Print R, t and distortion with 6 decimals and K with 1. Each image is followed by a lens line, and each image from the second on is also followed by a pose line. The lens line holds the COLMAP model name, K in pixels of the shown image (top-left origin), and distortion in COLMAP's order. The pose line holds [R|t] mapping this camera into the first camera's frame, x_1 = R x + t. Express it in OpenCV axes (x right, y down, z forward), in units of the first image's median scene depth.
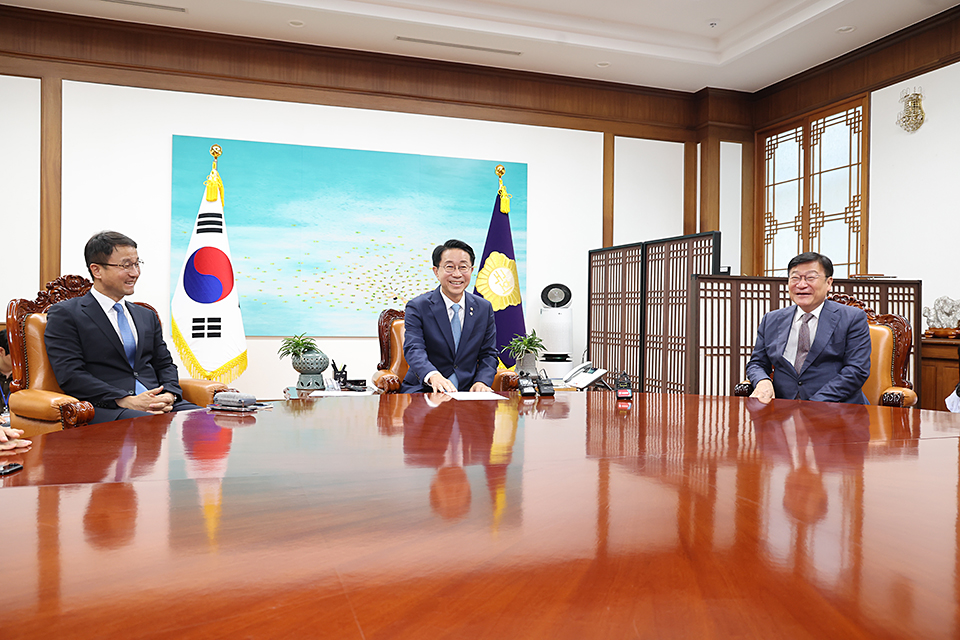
lens RADIAL K [[720.2, 0, 494.9], [0, 720.2, 320.0], [0, 0, 1]] dist [-0.020870, 0.040913]
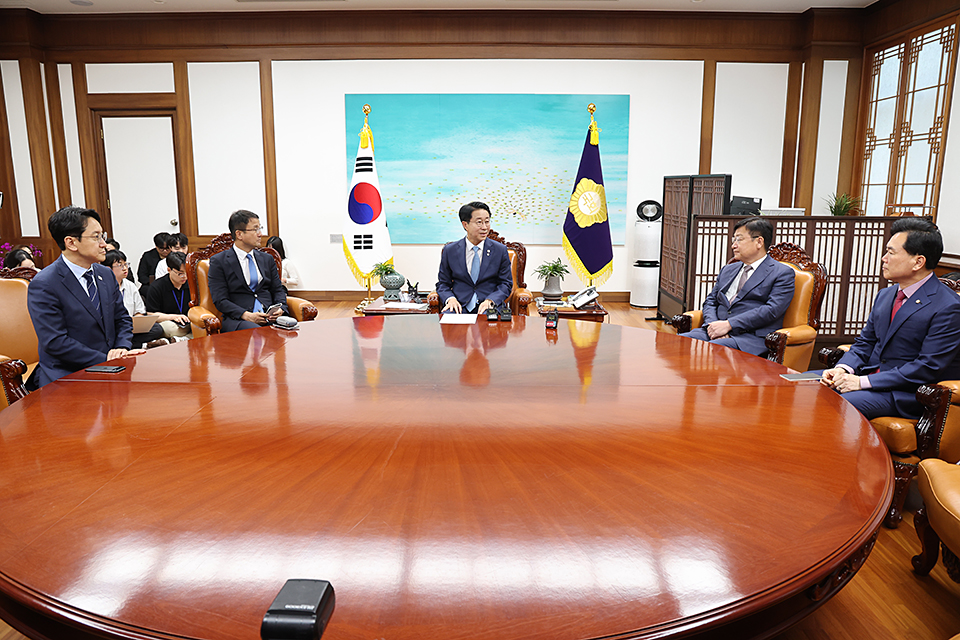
lens RADIAL K [[650.5, 0, 511.0], [0, 650.5, 295.4], [0, 0, 1]] dist [-0.031743, 0.026786]
pose [[0.952902, 0.042882, -0.300231, 0.212789], [0.003243, 0.988456, 0.151474, -0.064180], [0.303261, -0.145313, 0.941763, -0.093842]]
